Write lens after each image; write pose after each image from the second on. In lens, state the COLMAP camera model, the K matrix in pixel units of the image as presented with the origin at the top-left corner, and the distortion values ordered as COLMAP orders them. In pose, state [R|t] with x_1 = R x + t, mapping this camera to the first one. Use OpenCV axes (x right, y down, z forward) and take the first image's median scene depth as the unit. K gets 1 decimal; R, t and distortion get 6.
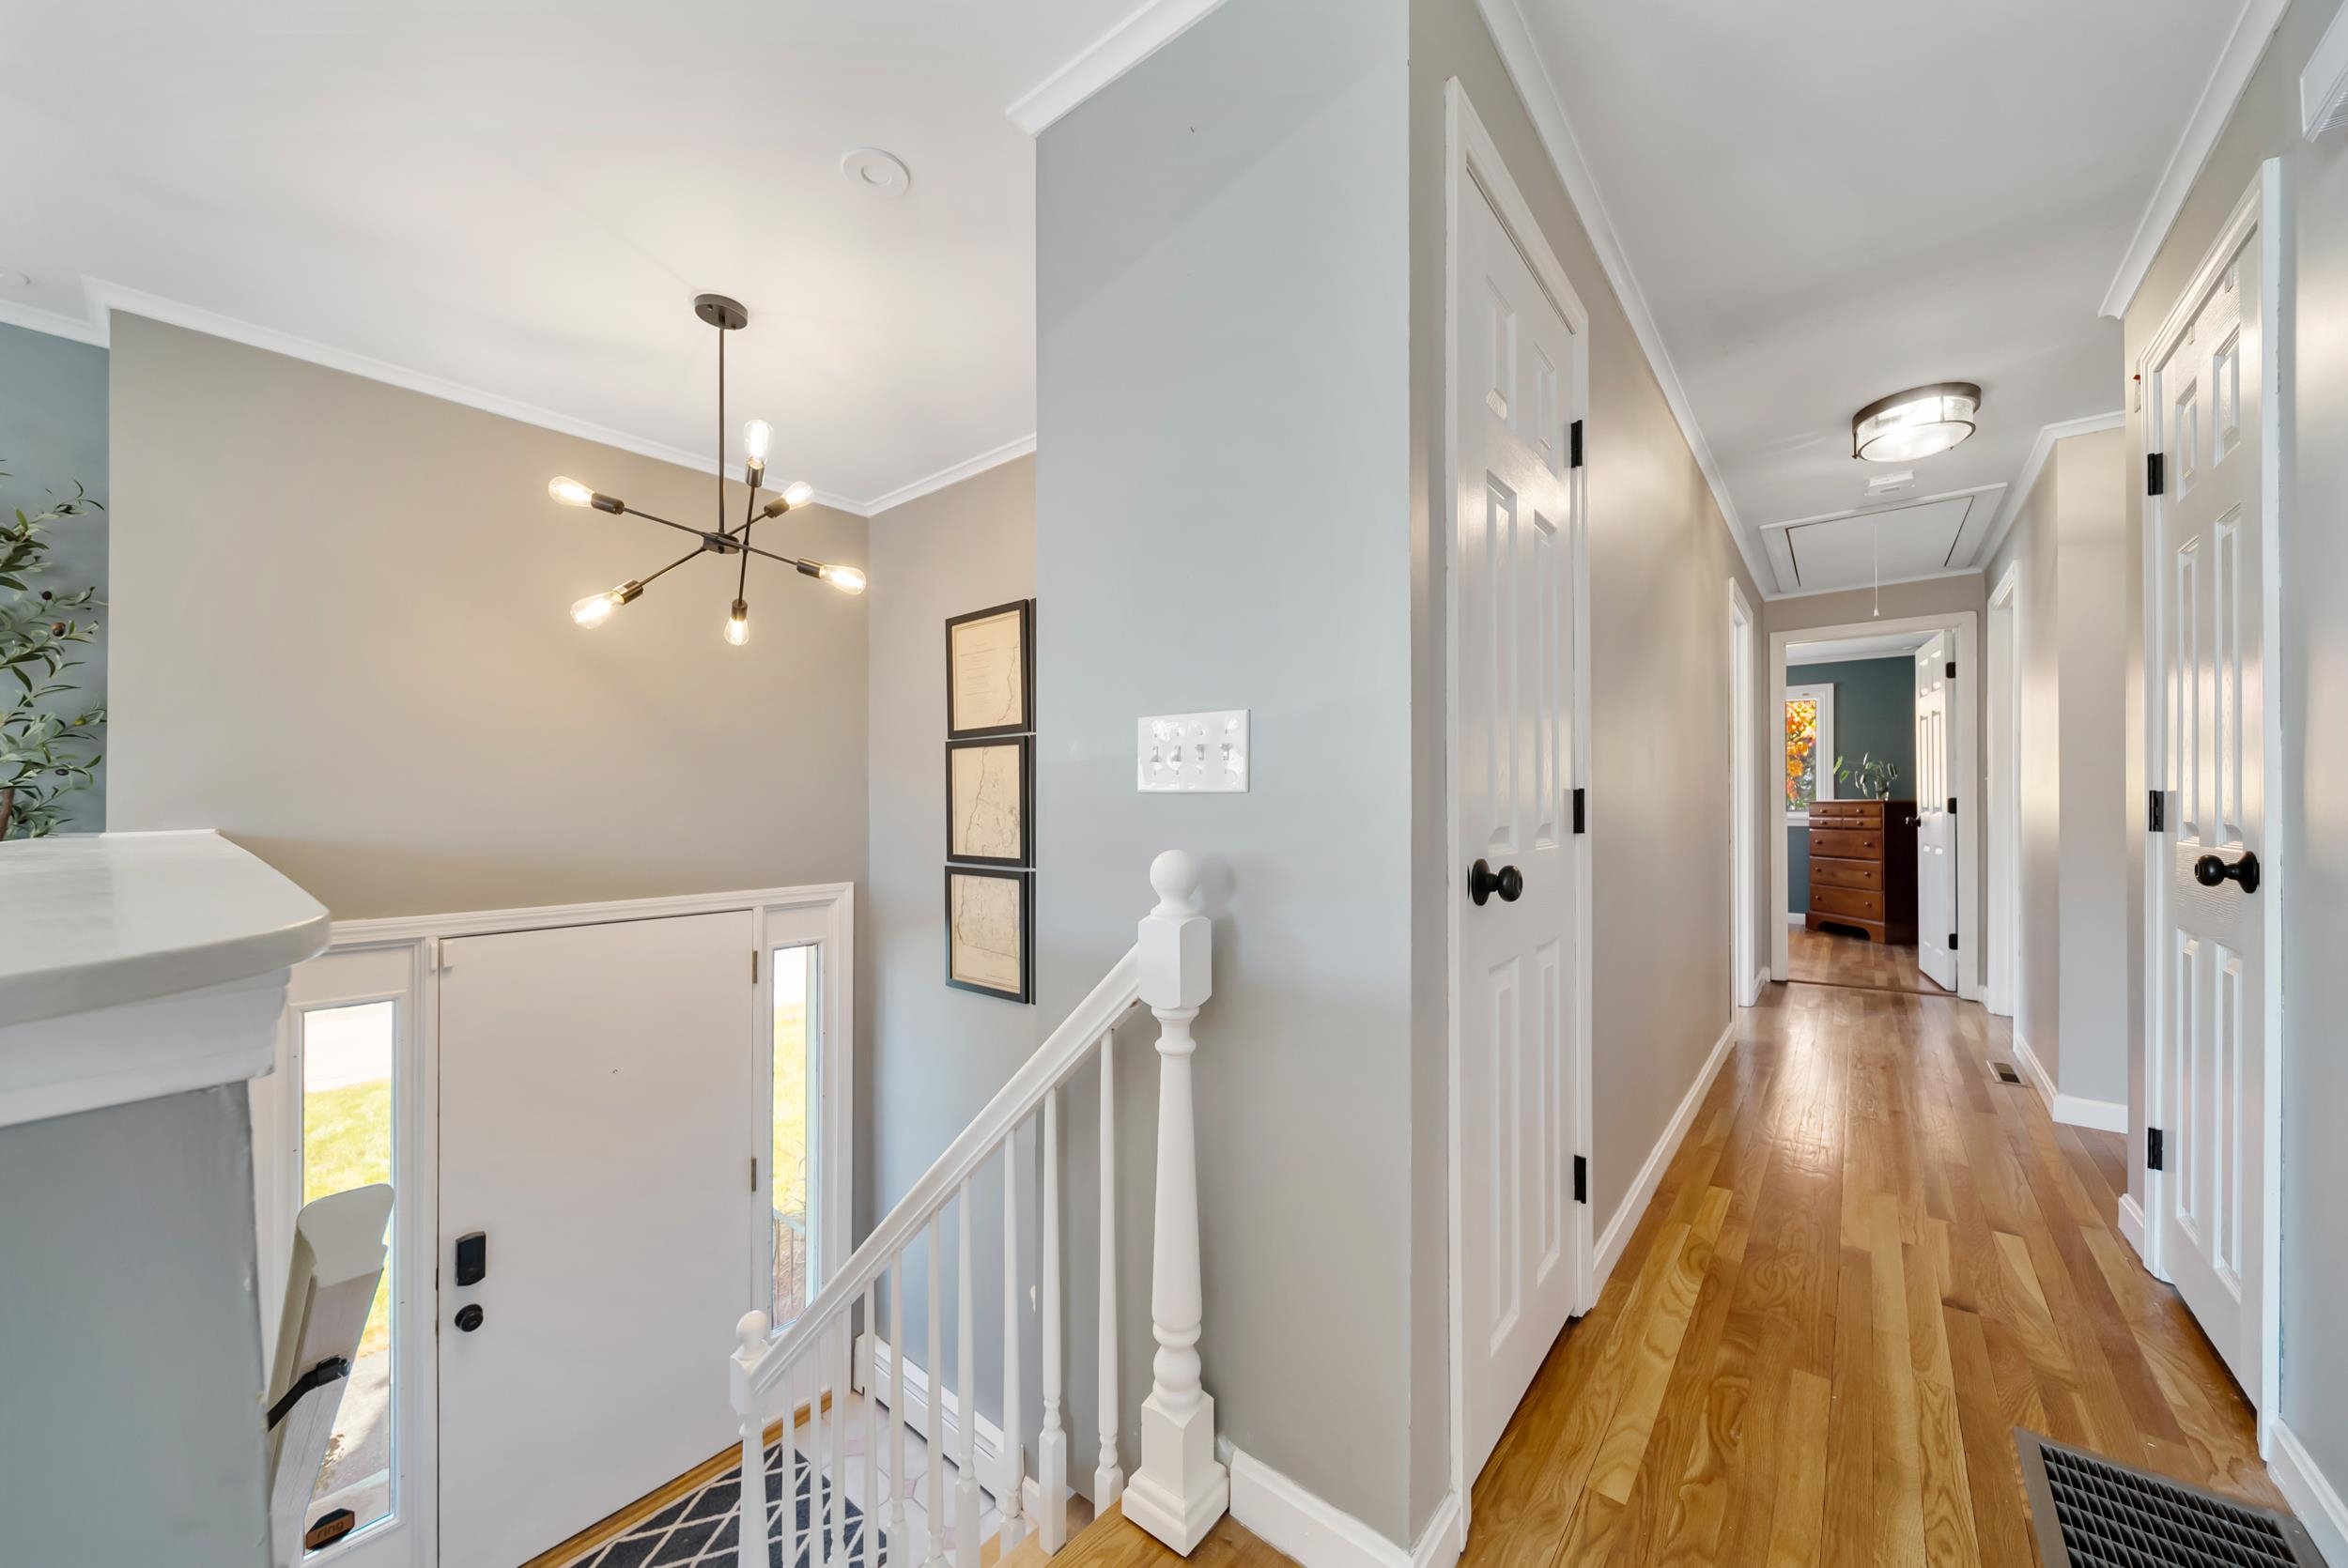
lens RADIAL K [[837.8, 0, 1180.1], [0, 837.8, 794.4], [0, 0, 1]] dist [-0.001115, -0.000722]
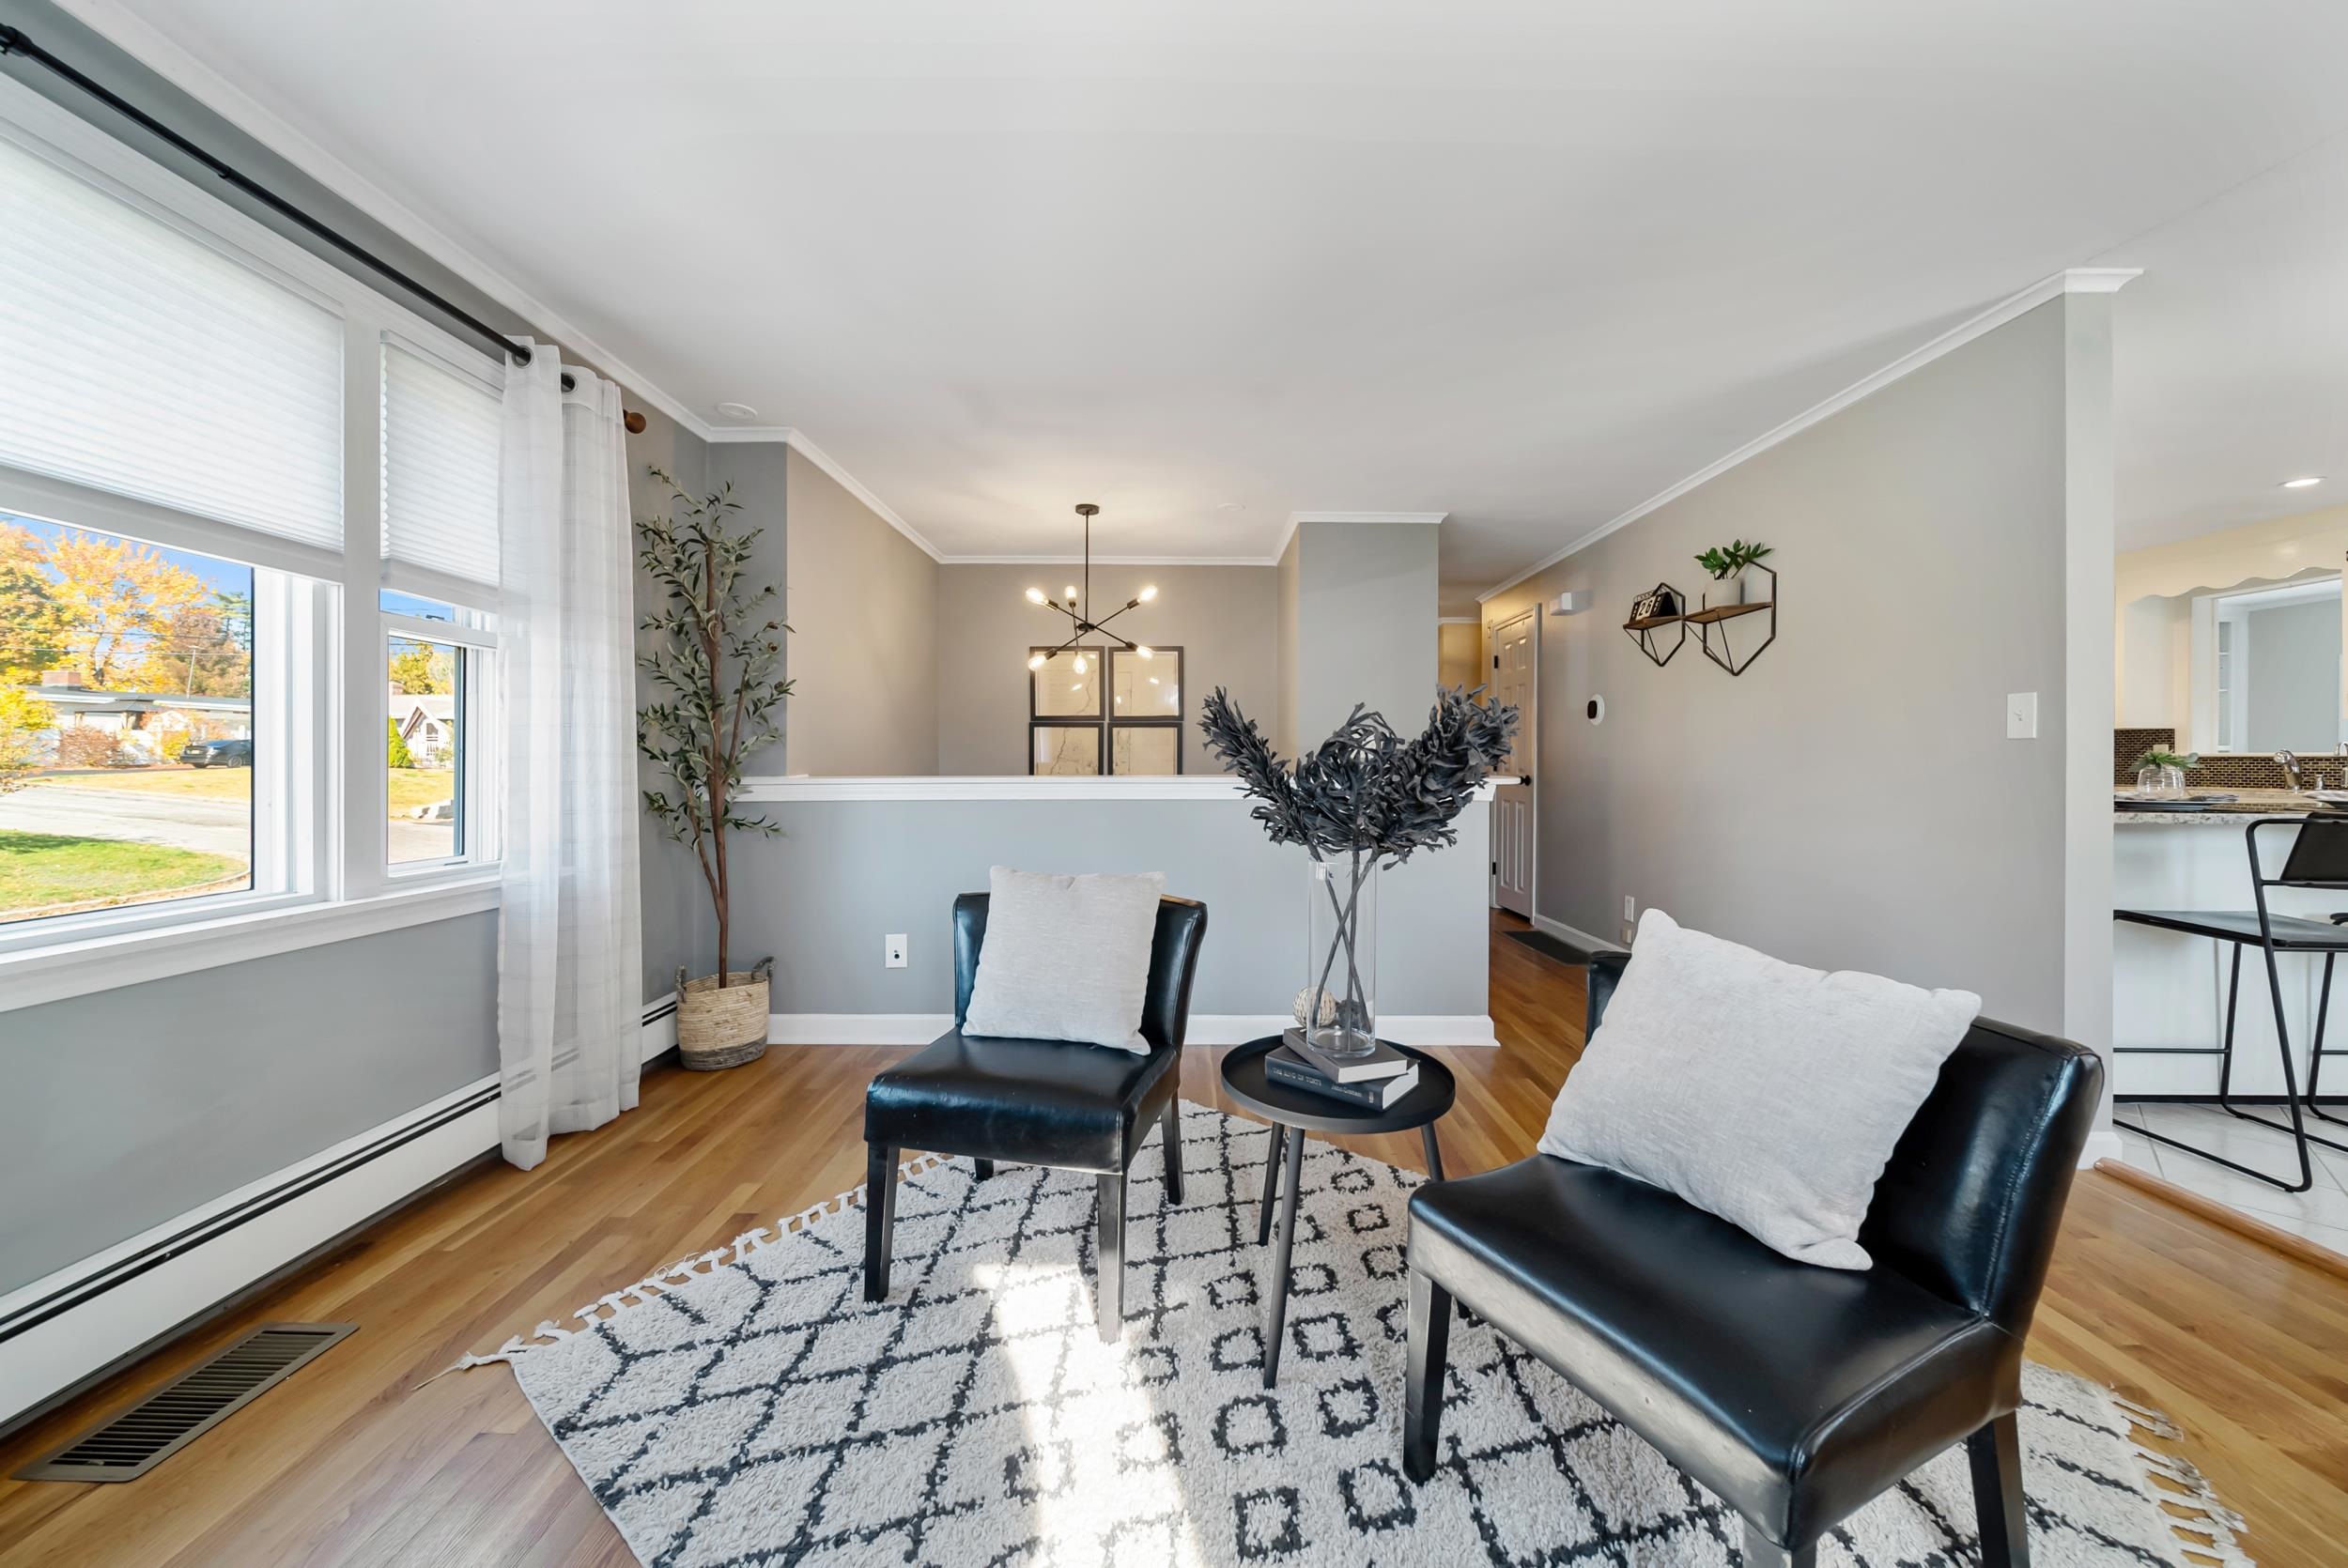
lens RADIAL K [[837.8, 0, 1176.3], [0, 837.8, 764.6], [0, 0, 1]] dist [-0.001115, -0.000722]
pose [[0.774927, 0.002748, 0.632044, -0.726827], [-0.011577, 0.999885, 0.009846, -0.000355], [-0.631944, -0.014947, 0.774870, -0.294930]]
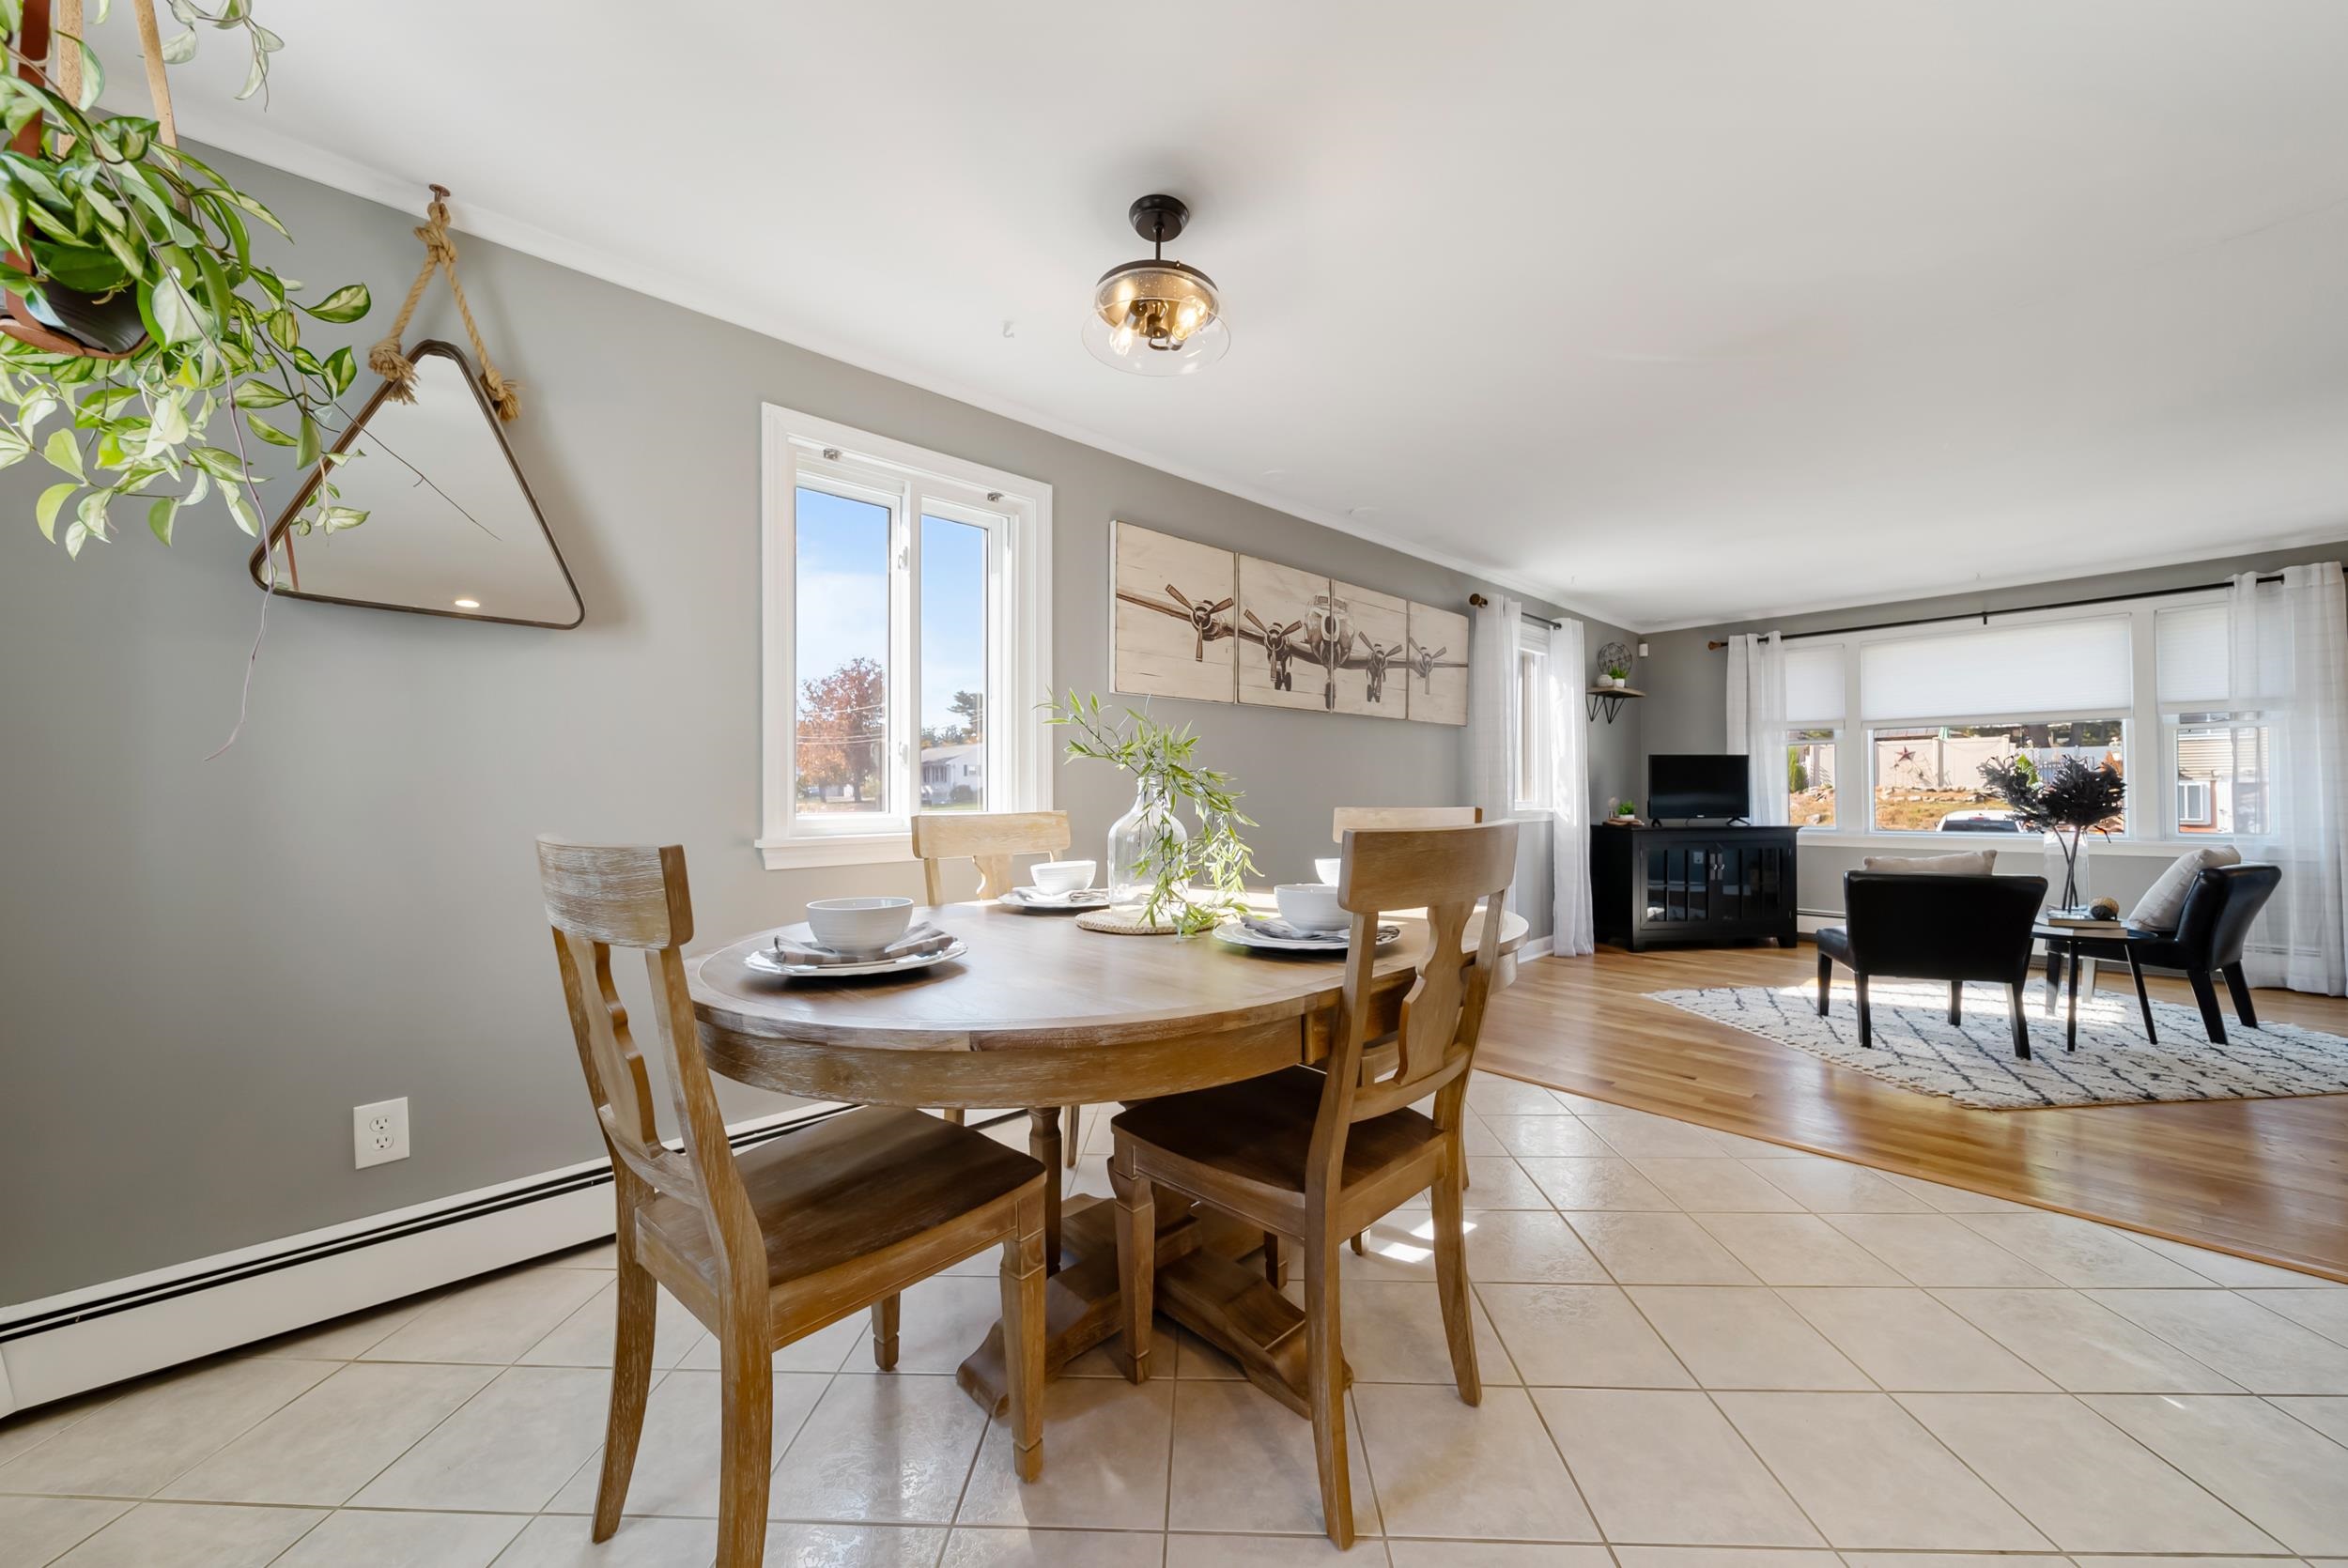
lens RADIAL K [[837.8, 0, 1173.3], [0, 837.8, 786.9], [0, 0, 1]] dist [-0.001115, -0.000722]
pose [[-0.143503, -0.008890, -0.989610, 0.358101], [0.023303, 0.999652, -0.012359, -0.006924], [0.989375, -0.024834, -0.143246, -0.743564]]
